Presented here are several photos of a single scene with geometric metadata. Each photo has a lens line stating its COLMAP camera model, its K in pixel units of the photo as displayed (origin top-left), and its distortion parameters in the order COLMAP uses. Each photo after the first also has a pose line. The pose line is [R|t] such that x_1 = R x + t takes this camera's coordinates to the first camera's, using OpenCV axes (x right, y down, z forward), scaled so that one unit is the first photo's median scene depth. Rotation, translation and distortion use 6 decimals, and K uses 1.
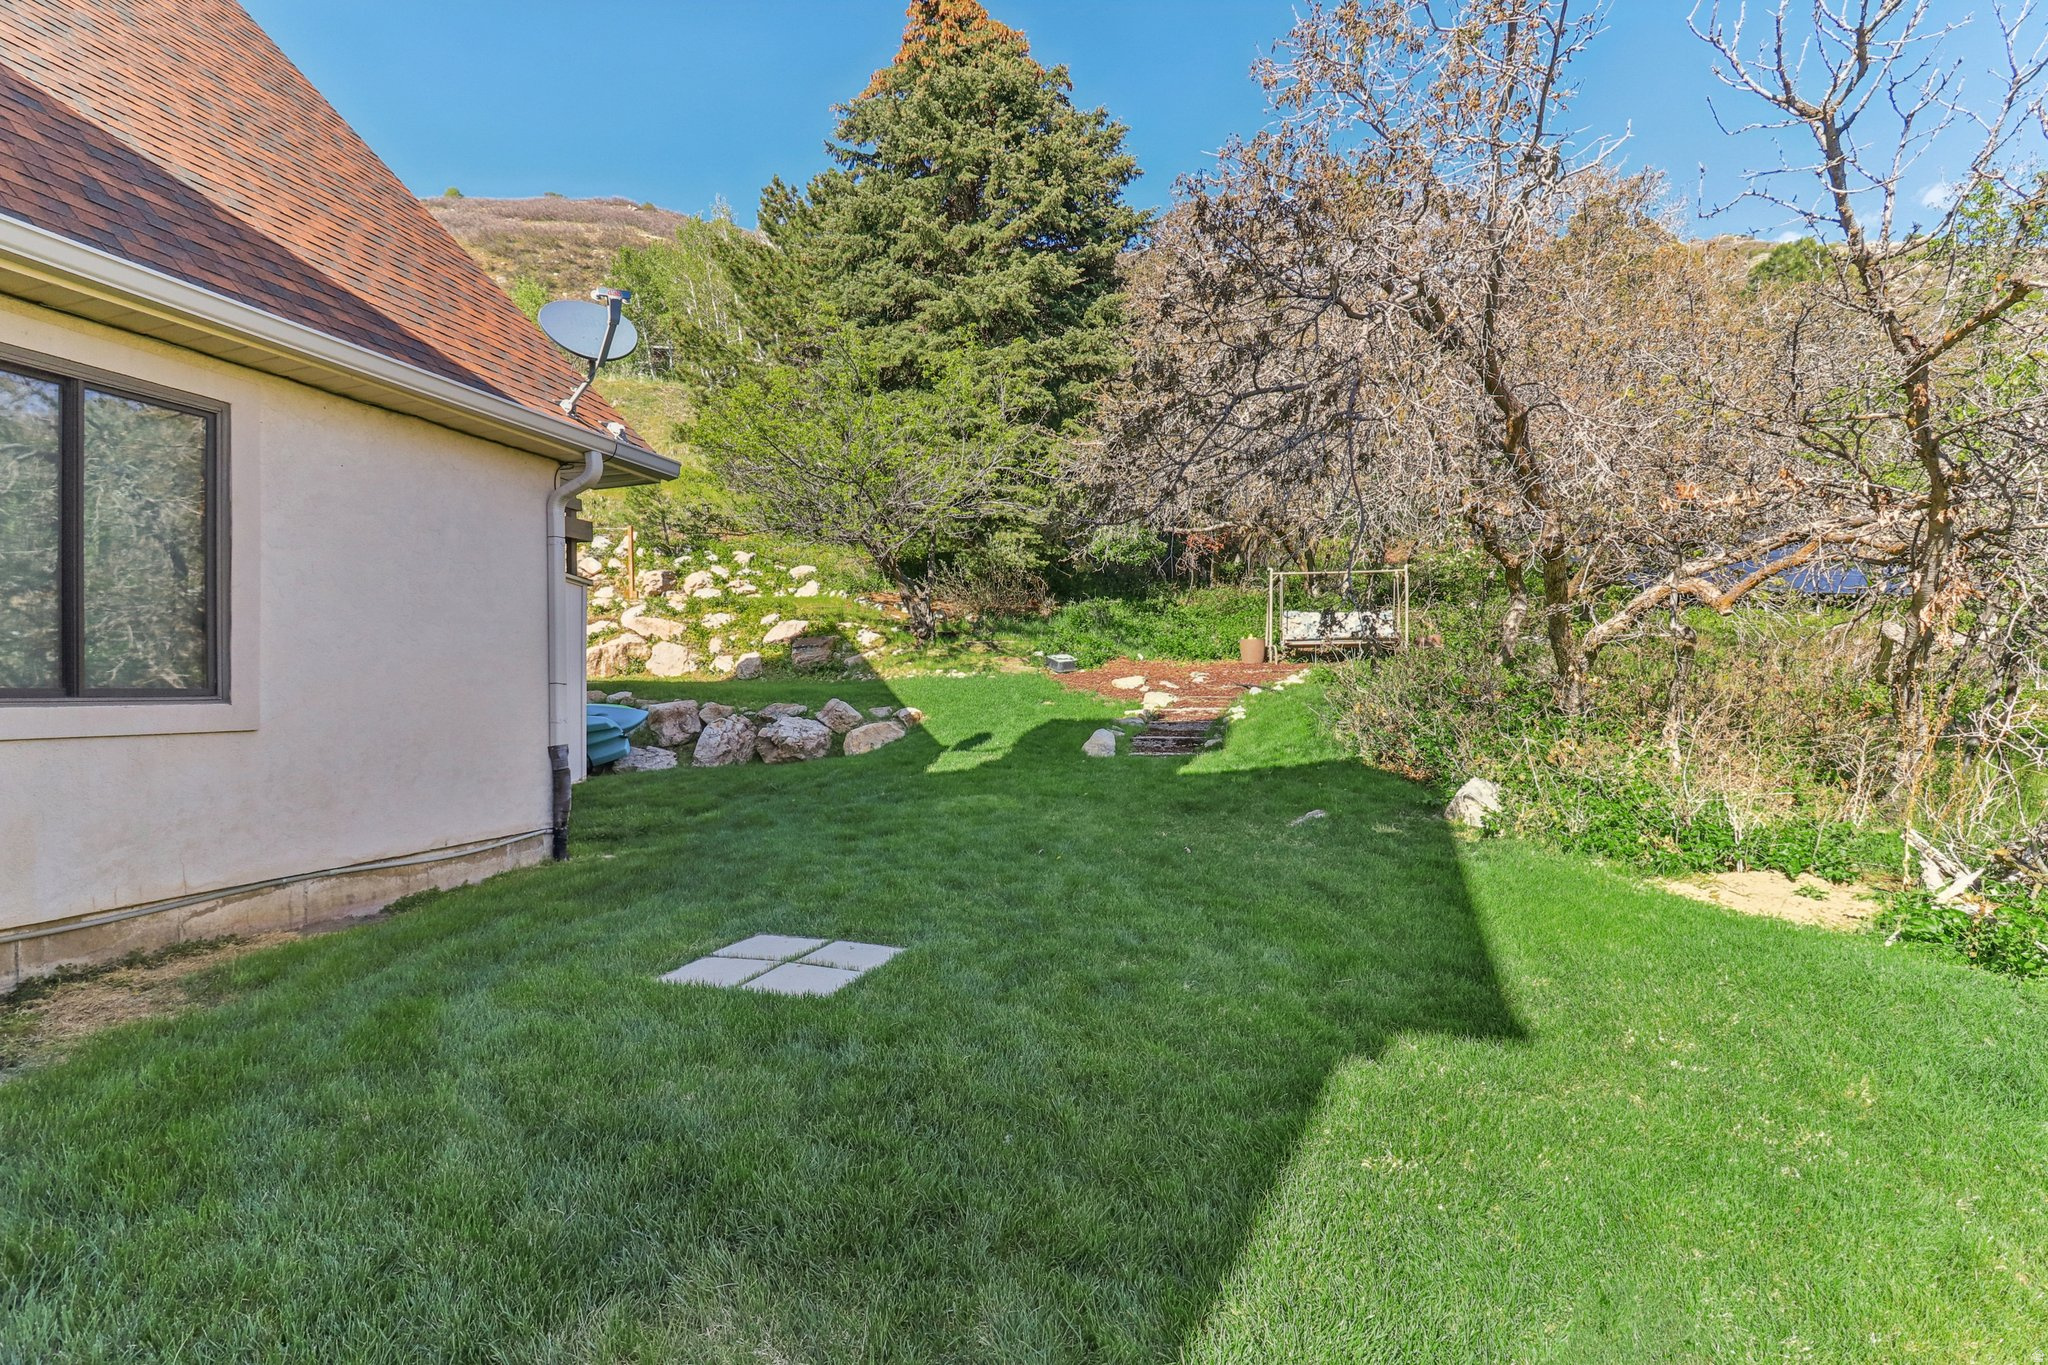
lens RADIAL K [[954.7, 0, 1024.0], [0, 954.7, 682.5], [0, 0, 1]] dist [0.000785, -0.000191]
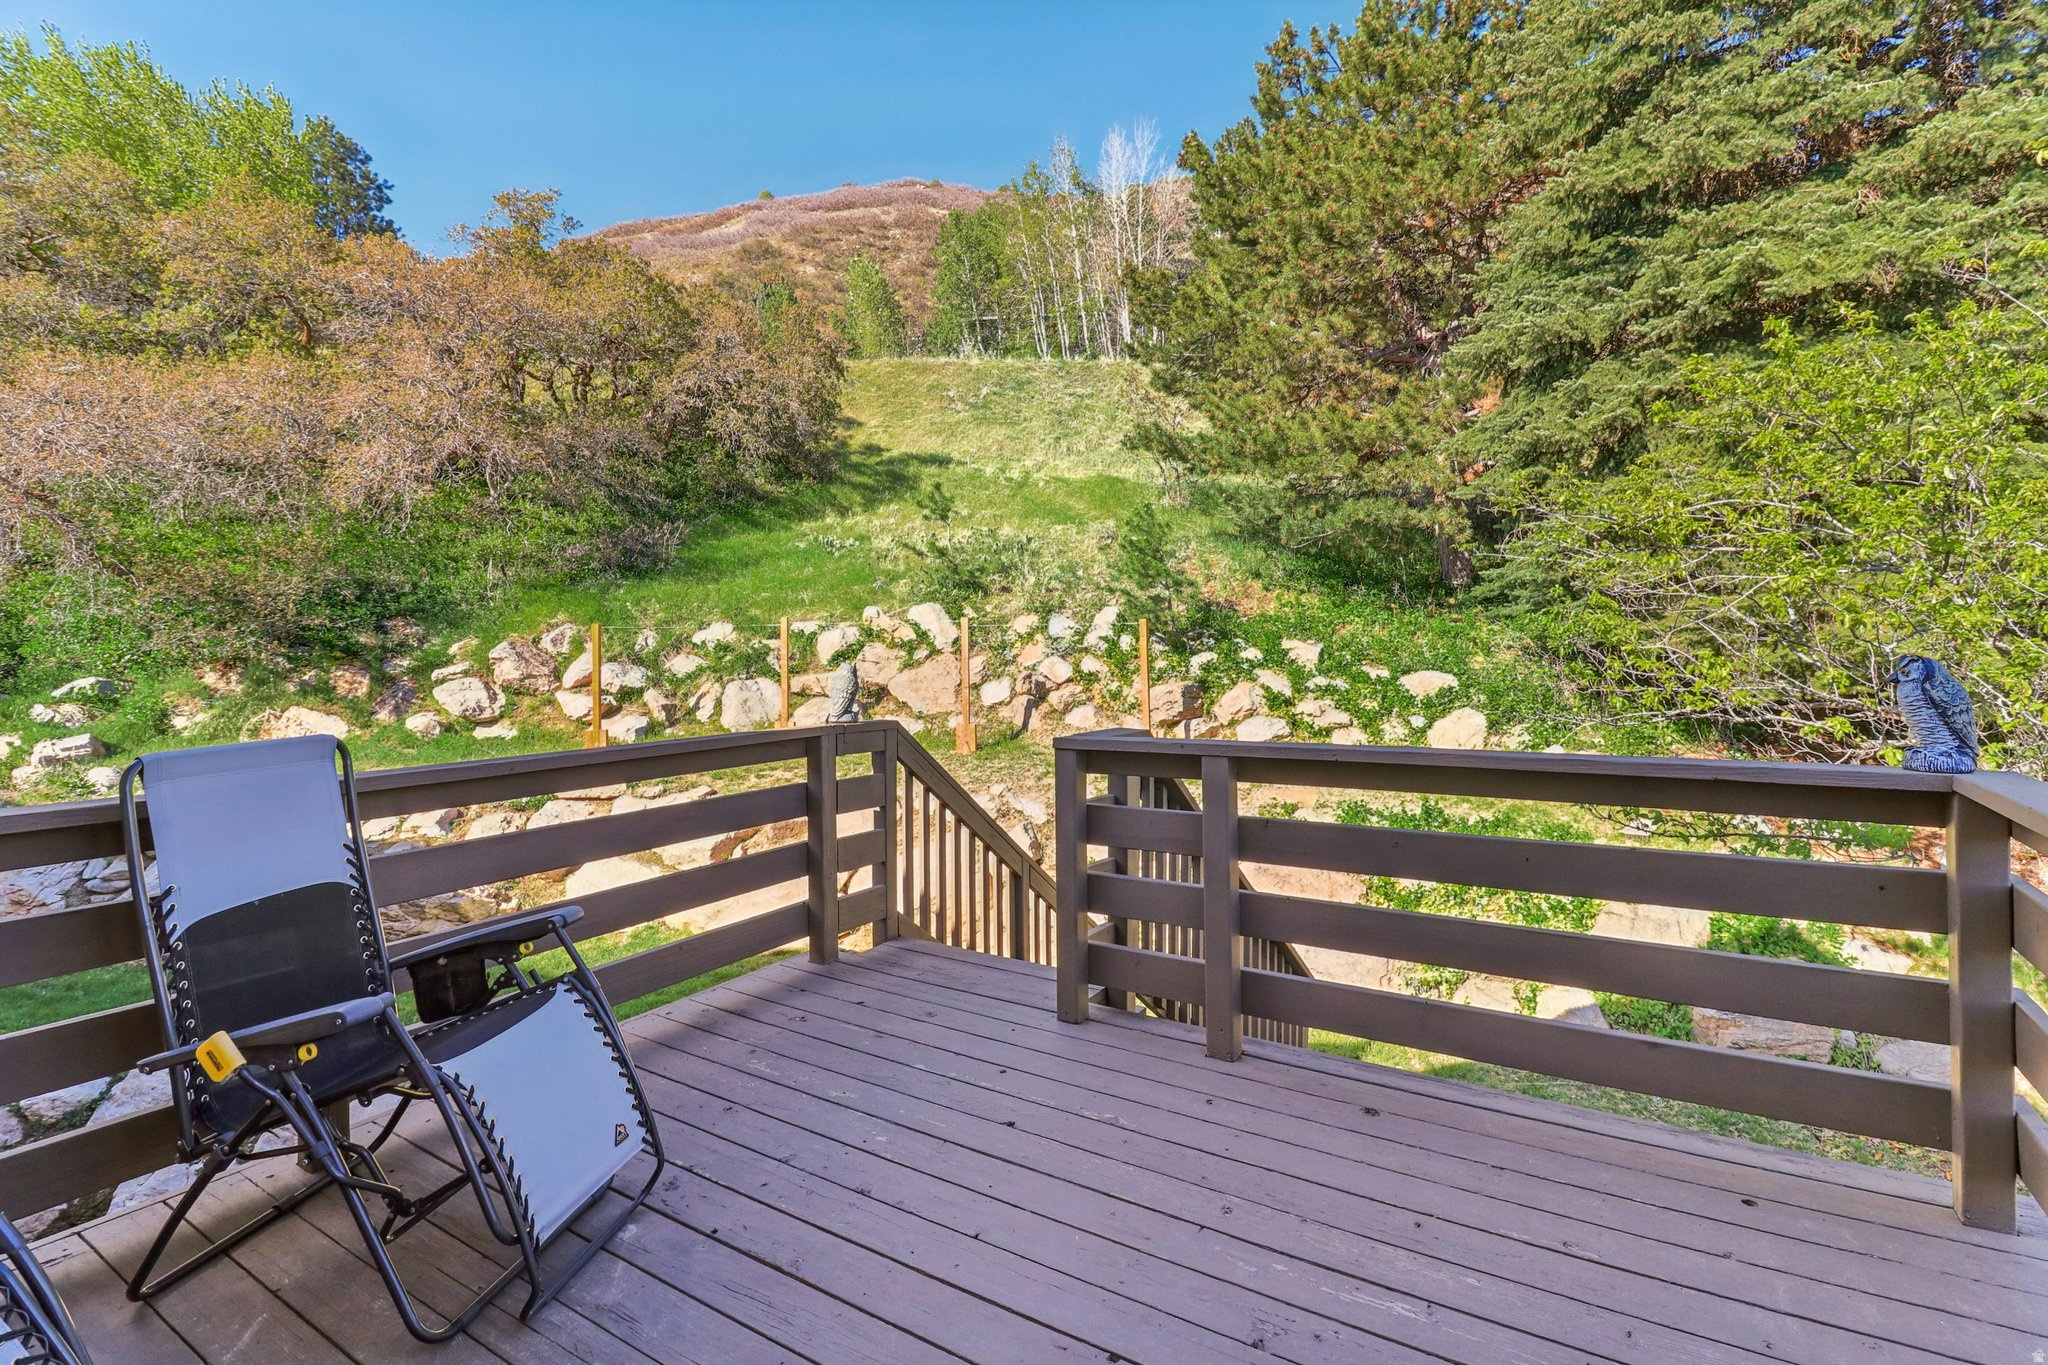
lens RADIAL K [[979.1, 0, 1022.0], [0, 979.1, 653.8], [0, 0, 1]] dist [0.000540, -0.000939]
pose [[0.959638, -0.003126, -0.281220, -0.271187], [0.006331, 0.999925, 0.010488, -0.128344], [0.281166, -0.011845, 0.959586, 0.349124]]
